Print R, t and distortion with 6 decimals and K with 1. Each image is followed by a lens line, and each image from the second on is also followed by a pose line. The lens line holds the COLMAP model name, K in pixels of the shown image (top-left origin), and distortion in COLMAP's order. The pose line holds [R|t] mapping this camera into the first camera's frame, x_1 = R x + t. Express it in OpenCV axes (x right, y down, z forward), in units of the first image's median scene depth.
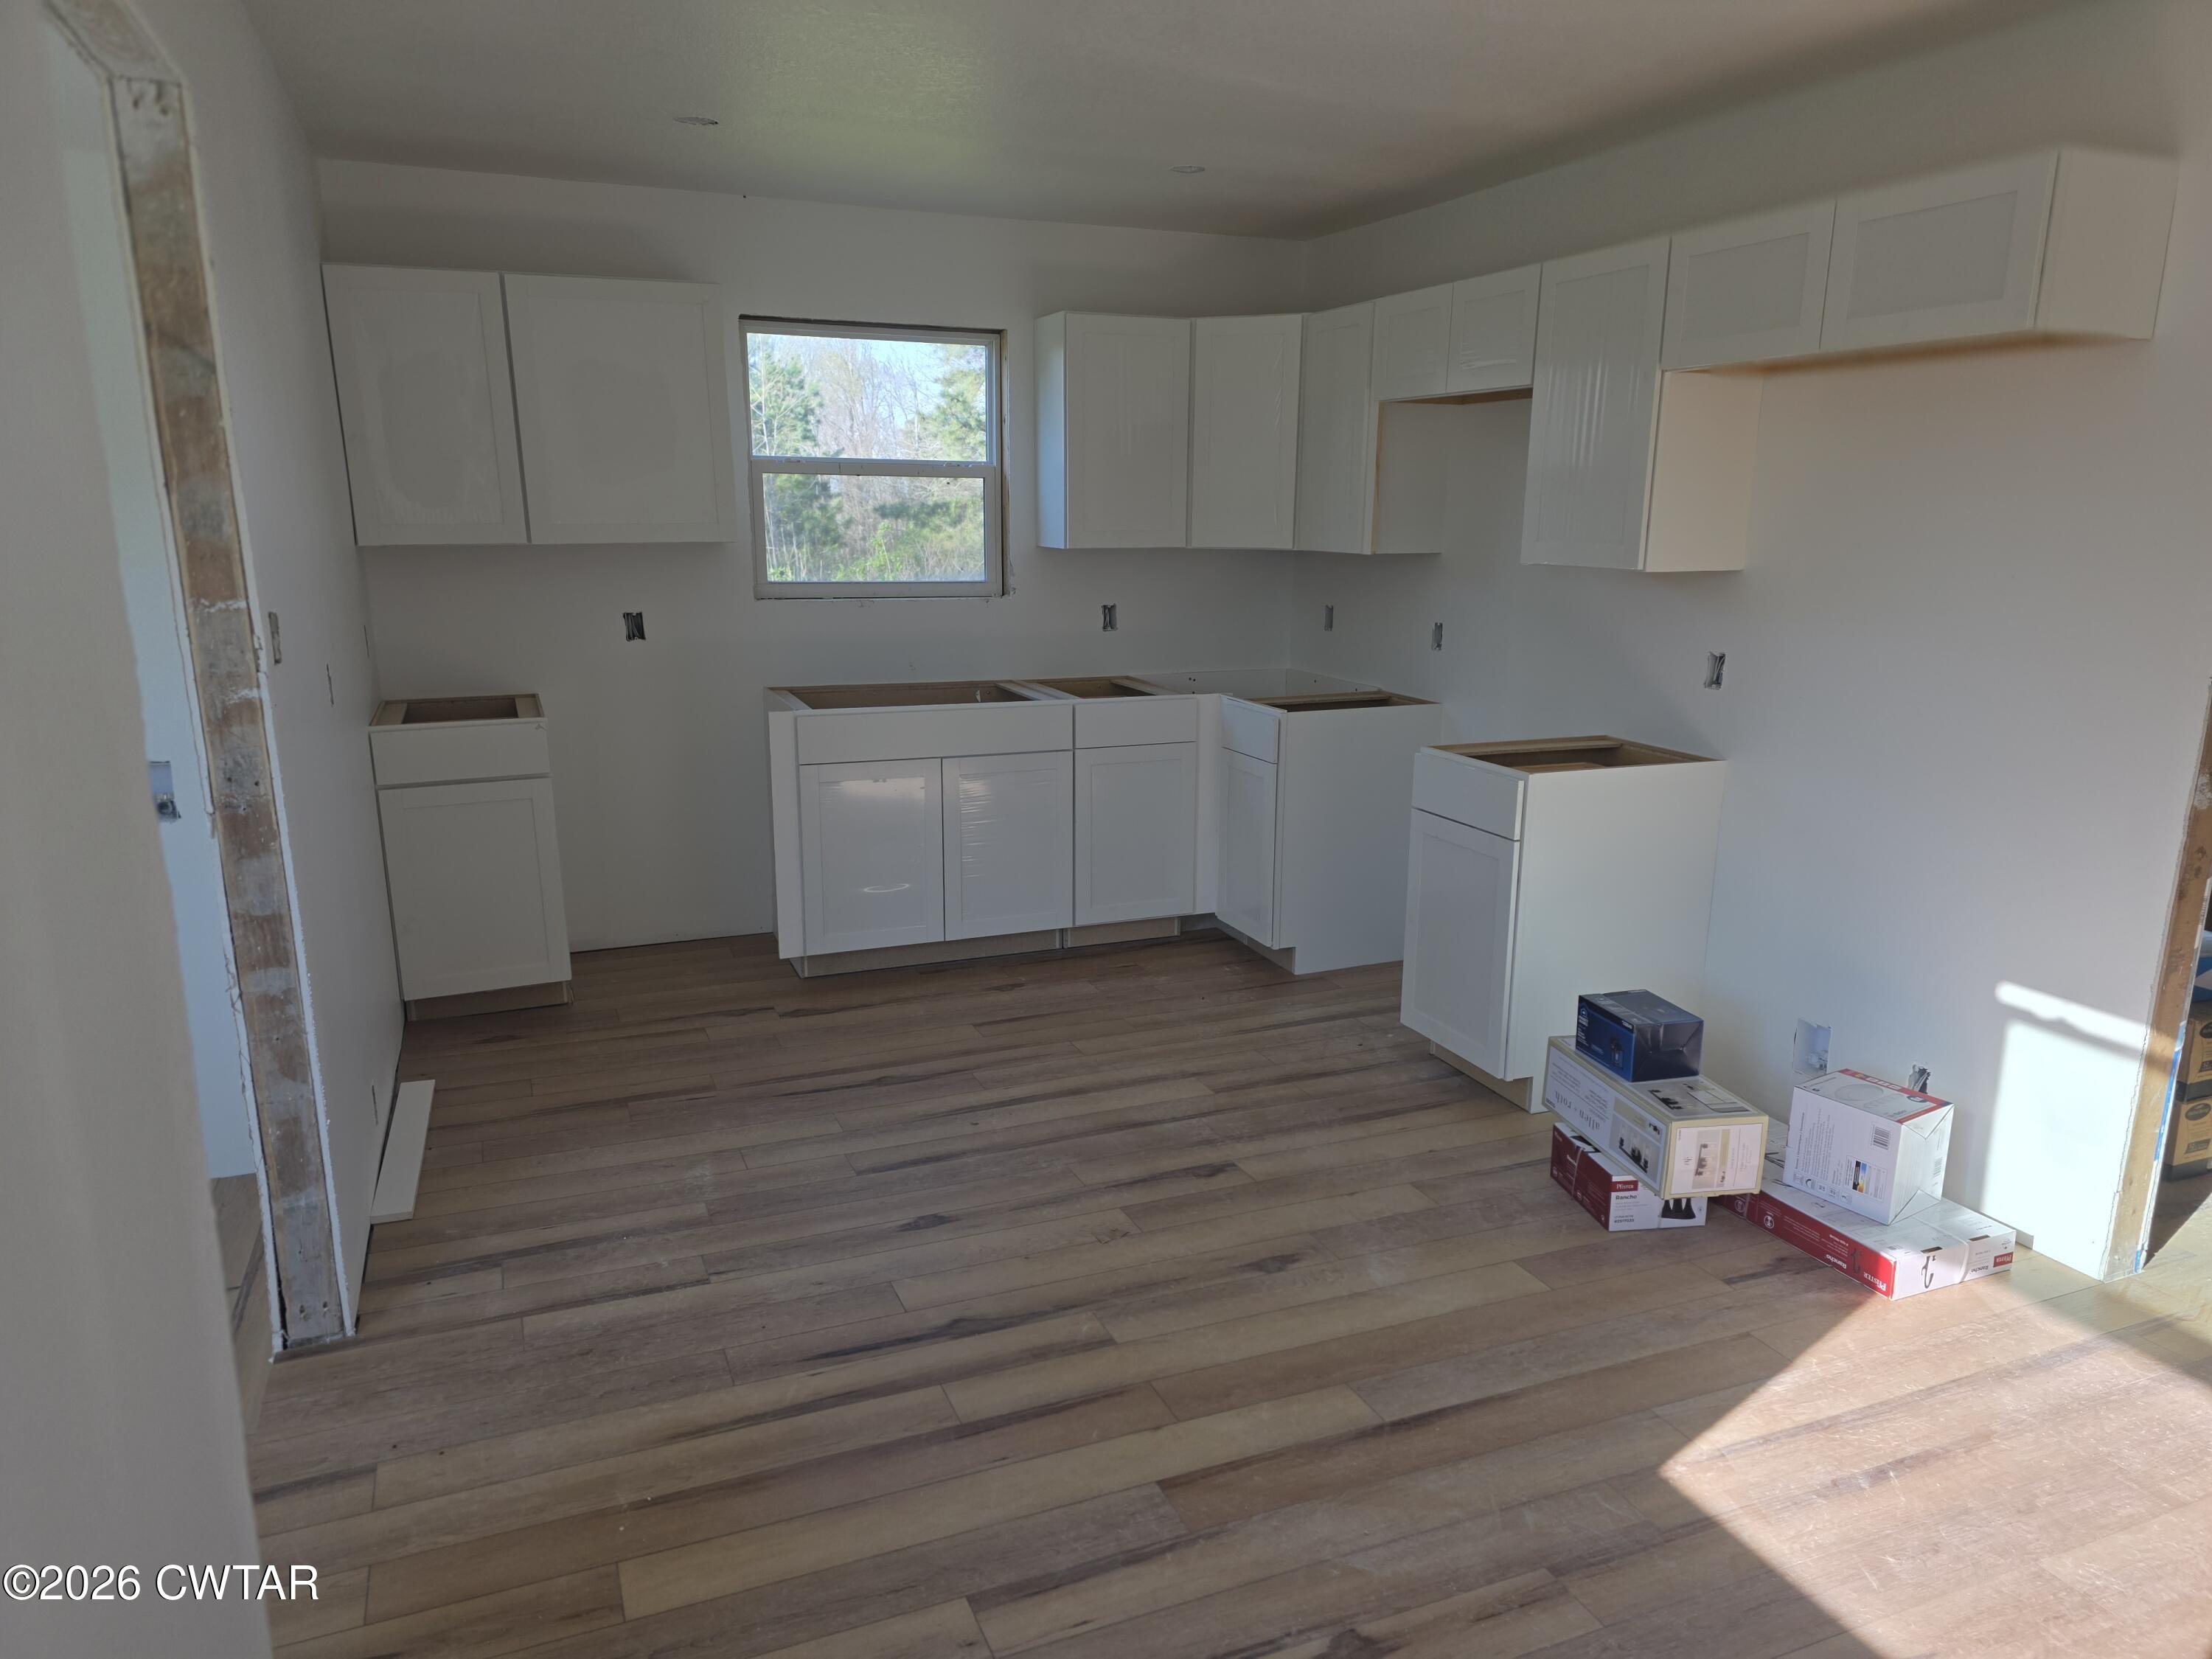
lens RADIAL K [[1487.8, 0, 1119.3], [0, 1487.8, 817.5], [0, 0, 1]] dist [0.057563, -0.026374]
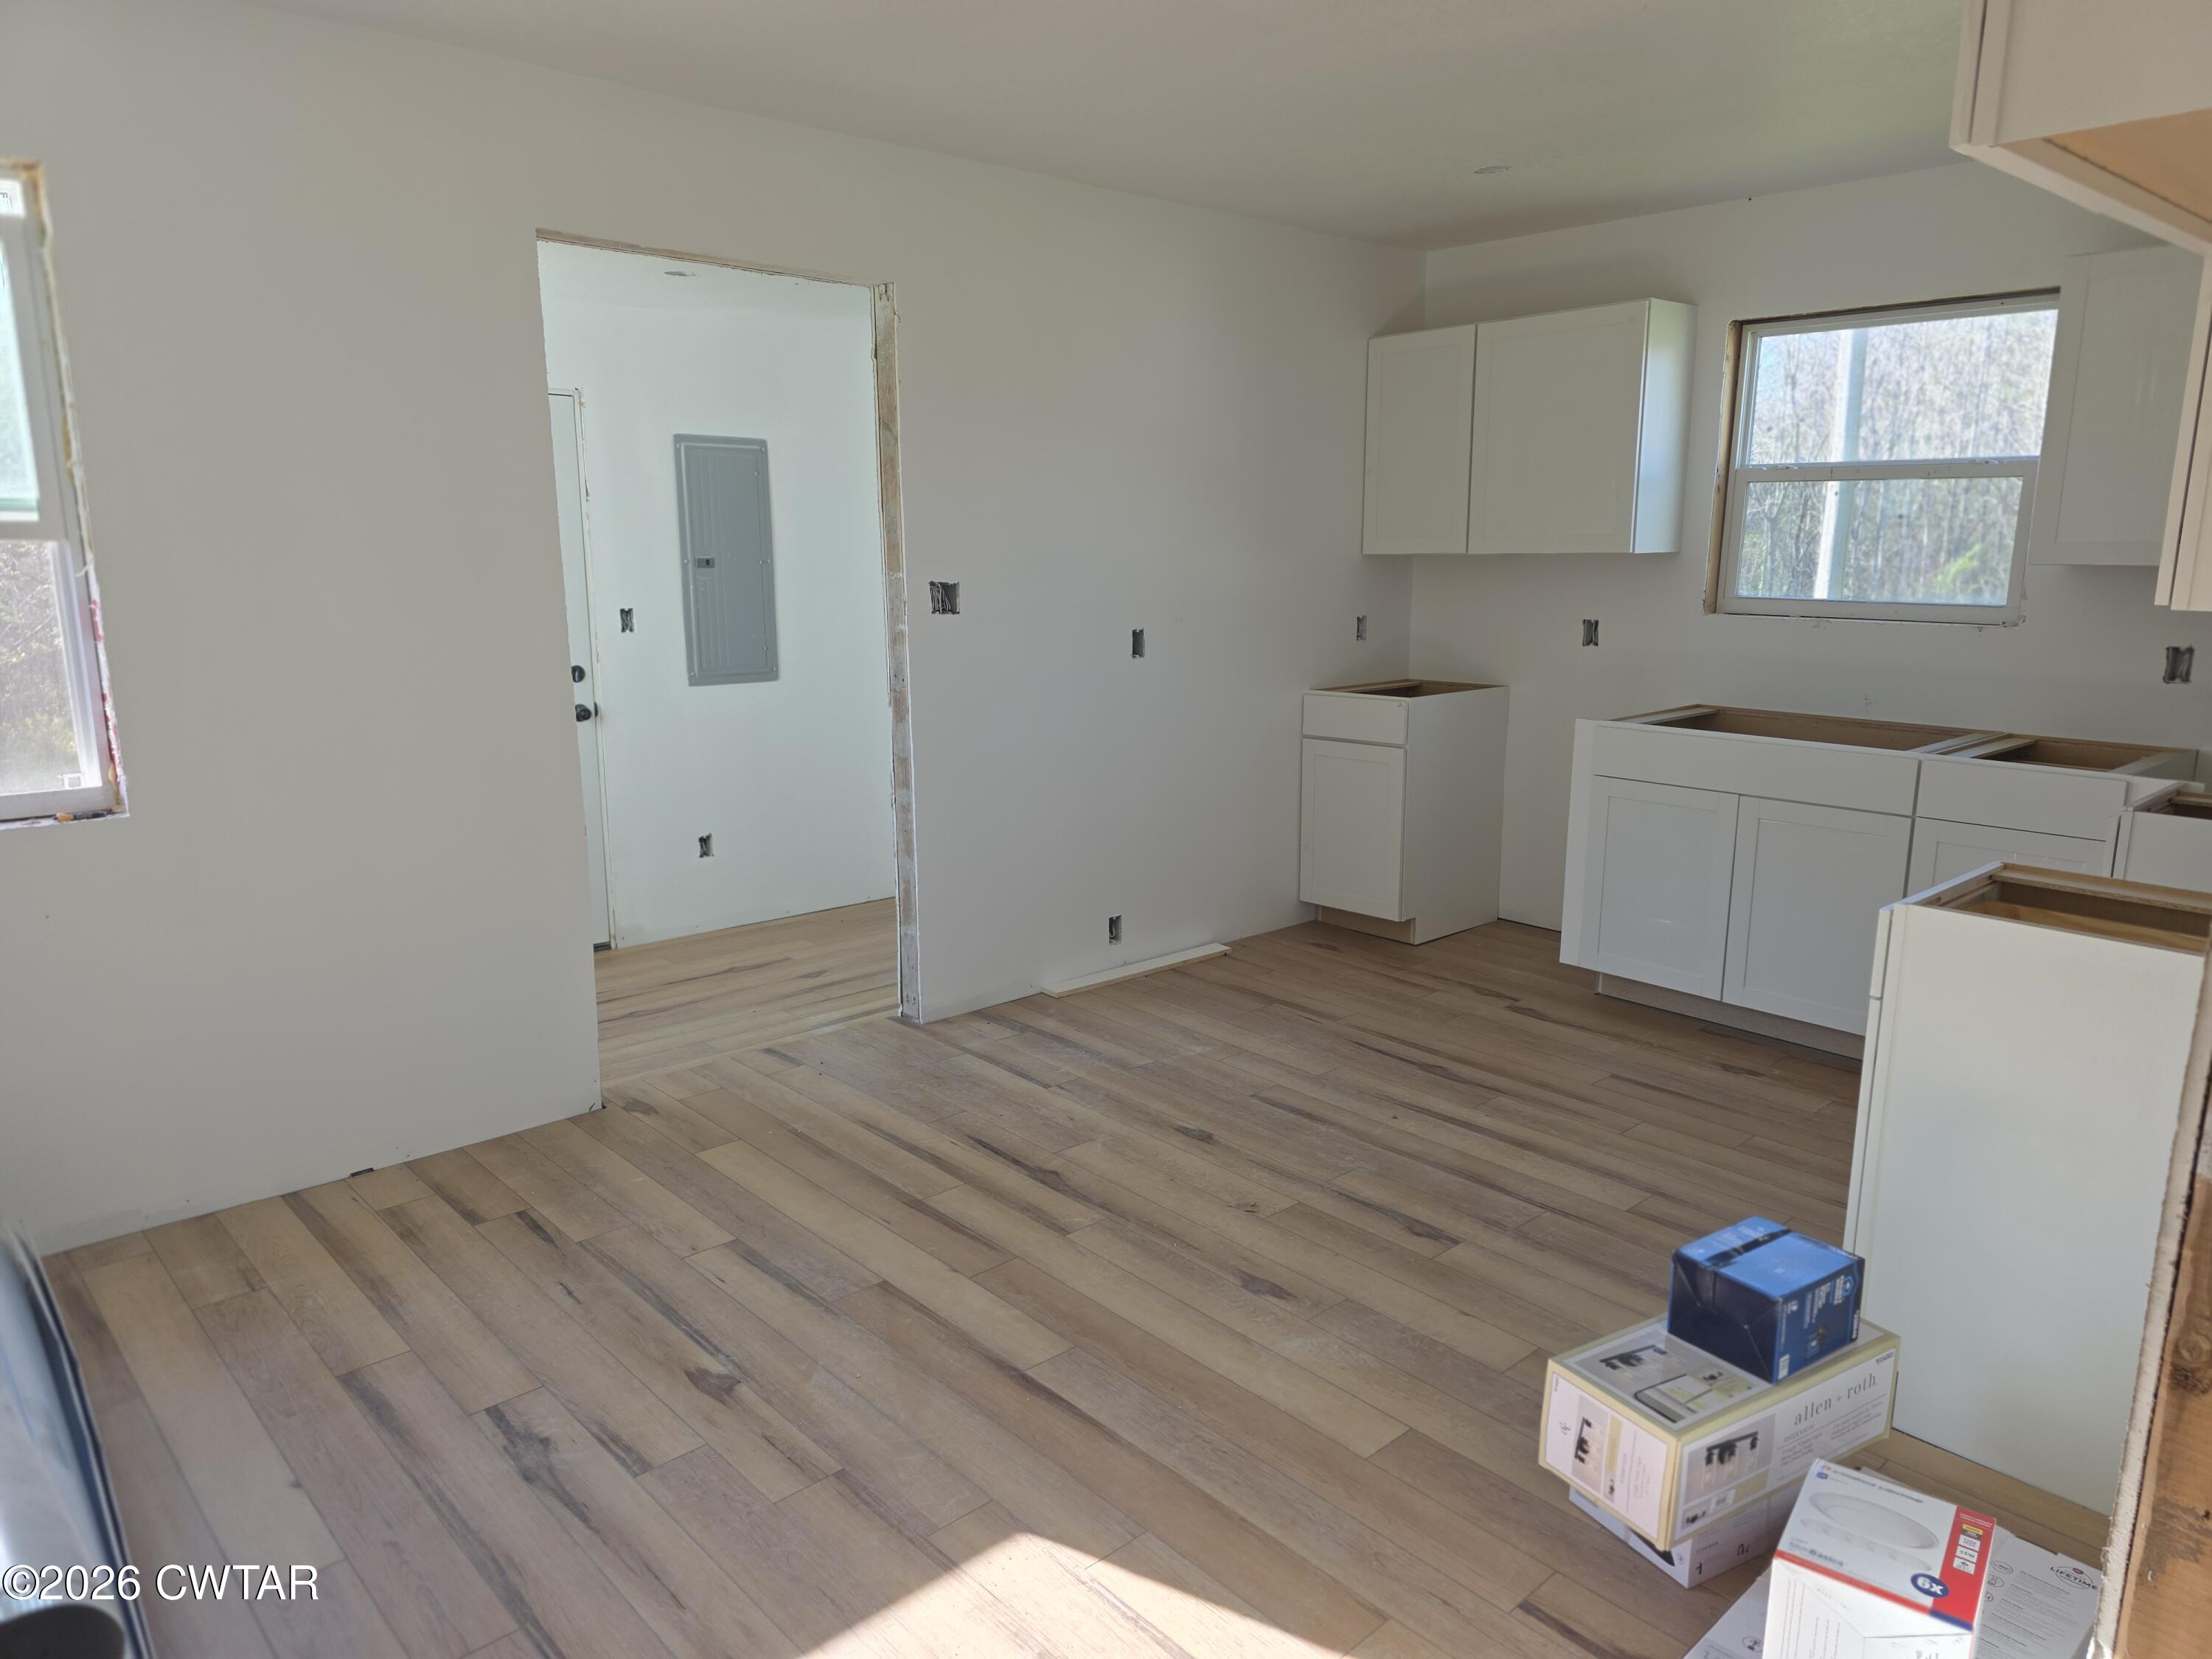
lens RADIAL K [[1487.8, 0, 1121.4], [0, 1487.8, 826.4], [0, 0, 1]] dist [0.057563, -0.026374]
pose [[0.344074, 0.184845, -0.920568, 0.869368], [-0.196277, 0.972930, 0.121998, -0.090396], [0.918199, 0.138710, 0.371040, 0.486281]]
